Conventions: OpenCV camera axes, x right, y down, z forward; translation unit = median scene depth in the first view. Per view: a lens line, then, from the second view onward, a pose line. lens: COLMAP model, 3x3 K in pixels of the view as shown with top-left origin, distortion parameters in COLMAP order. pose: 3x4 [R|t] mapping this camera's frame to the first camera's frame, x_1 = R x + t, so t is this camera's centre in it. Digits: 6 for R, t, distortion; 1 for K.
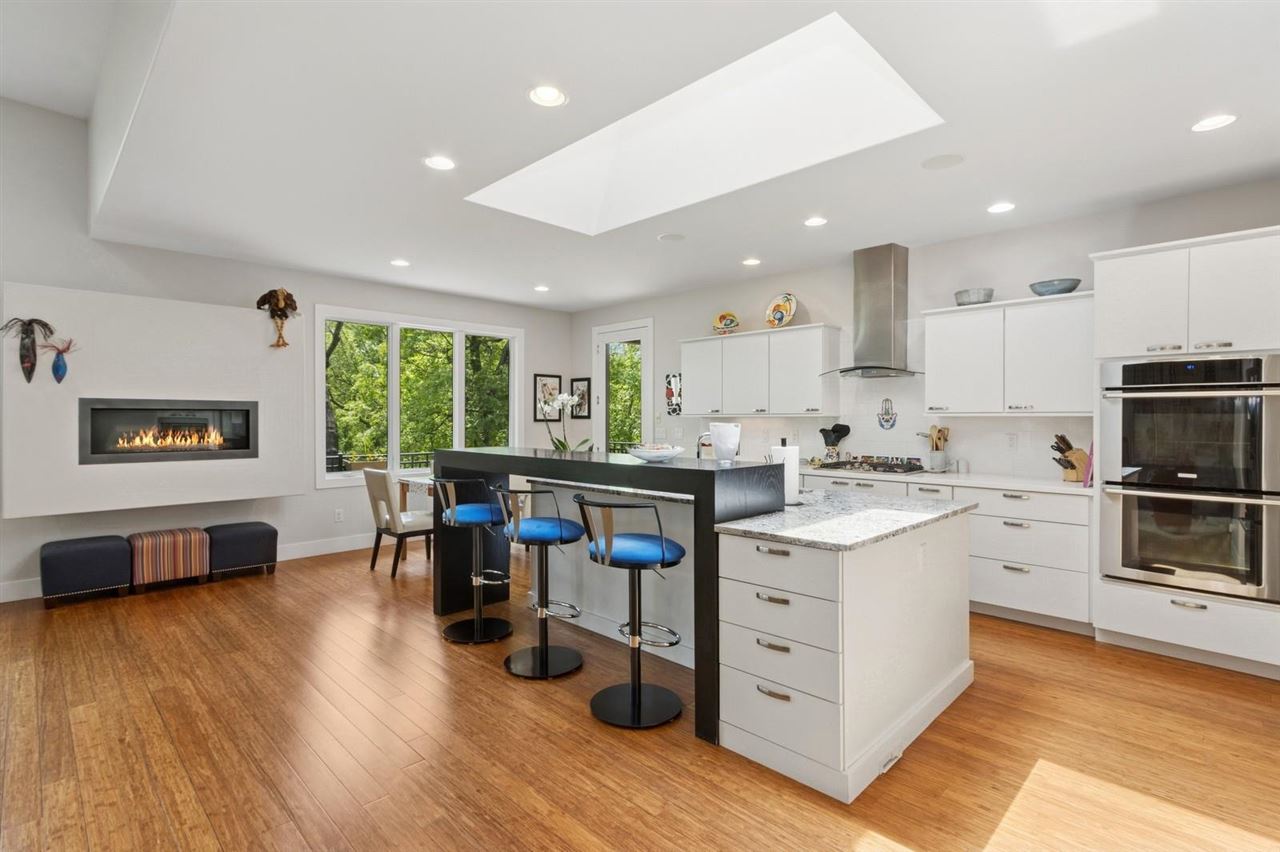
lens RADIAL K [[605.6, 0, 640.0], [0, 605.6, 426.0], [0, 0, 1]] dist [-0.003354, 0.000032]
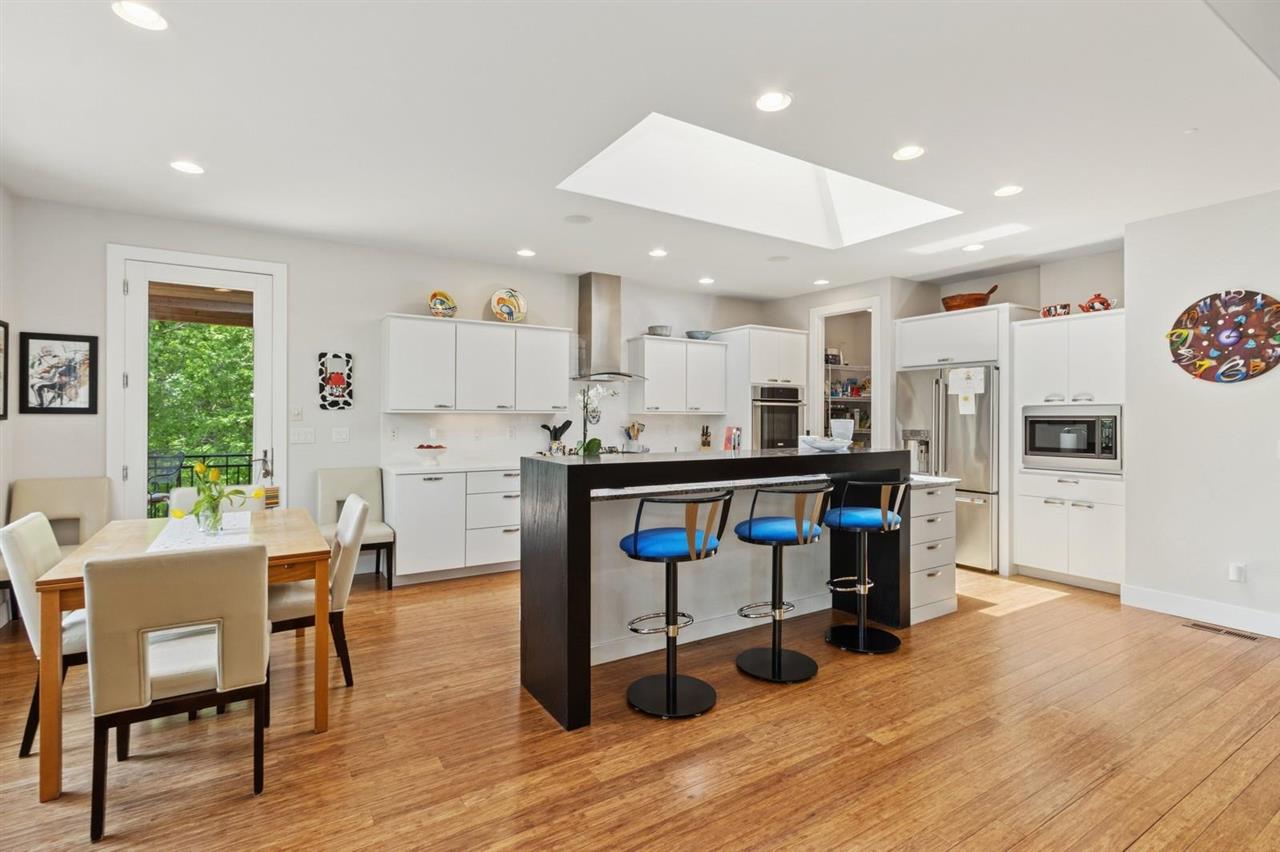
lens RADIAL K [[600.4, 0, 639.6], [0, 600.4, 415.6], [0, 0, 1]] dist [-0.000125, 0.000157]
pose [[0.232607, 0.002348, 0.972568, -0.766268], [0.008722, 0.999952, -0.004501, -0.006235], [-0.972532, 0.009530, 0.232575, 0.655775]]
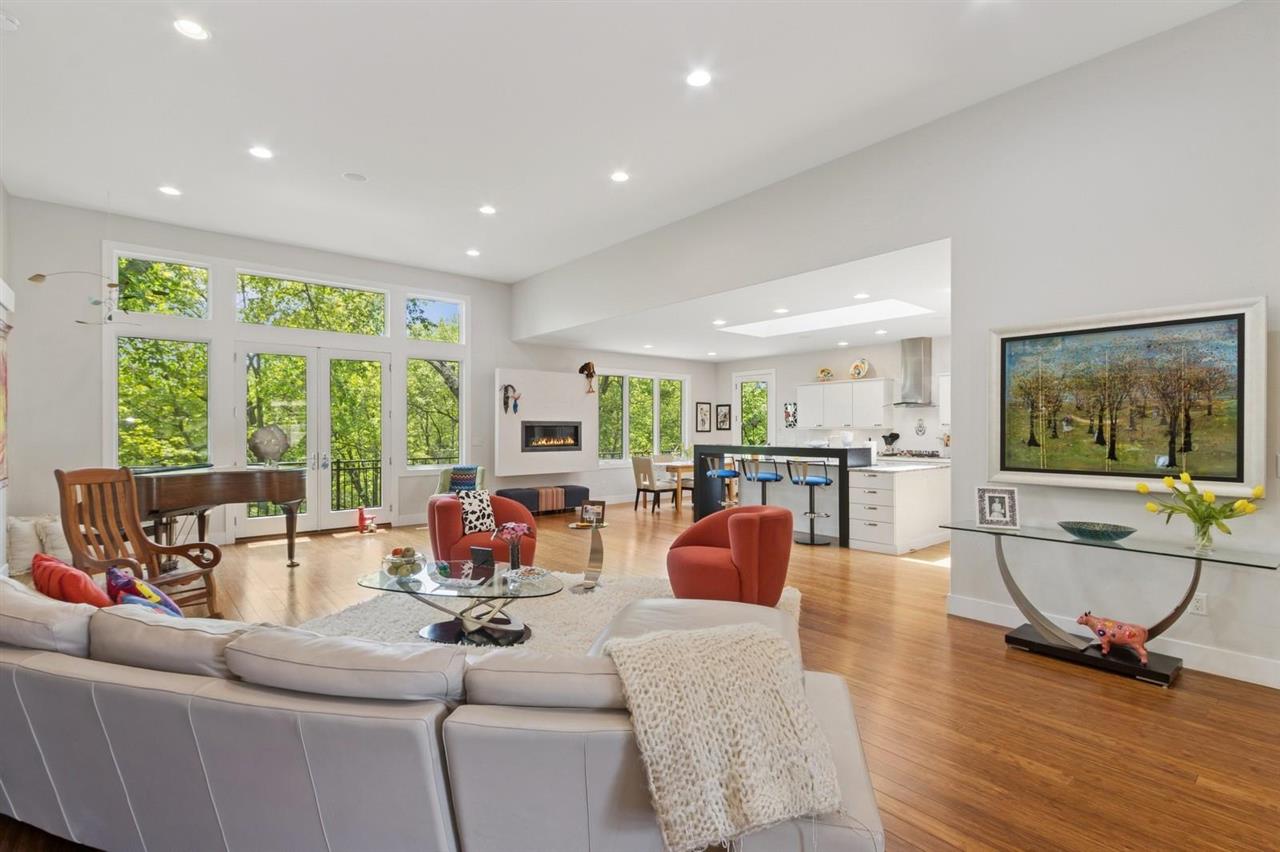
lens RADIAL K [[593.2, 0, 633.8], [0, 593.2, 430.6], [0, 0, 1]] dist [-0.002811, 0.000088]
pose [[0.995543, -0.001864, -0.094288, -0.297640], [0.000761, 0.999931, -0.011733, 0.011182], [0.094303, 0.011609, 0.995476, -0.901593]]
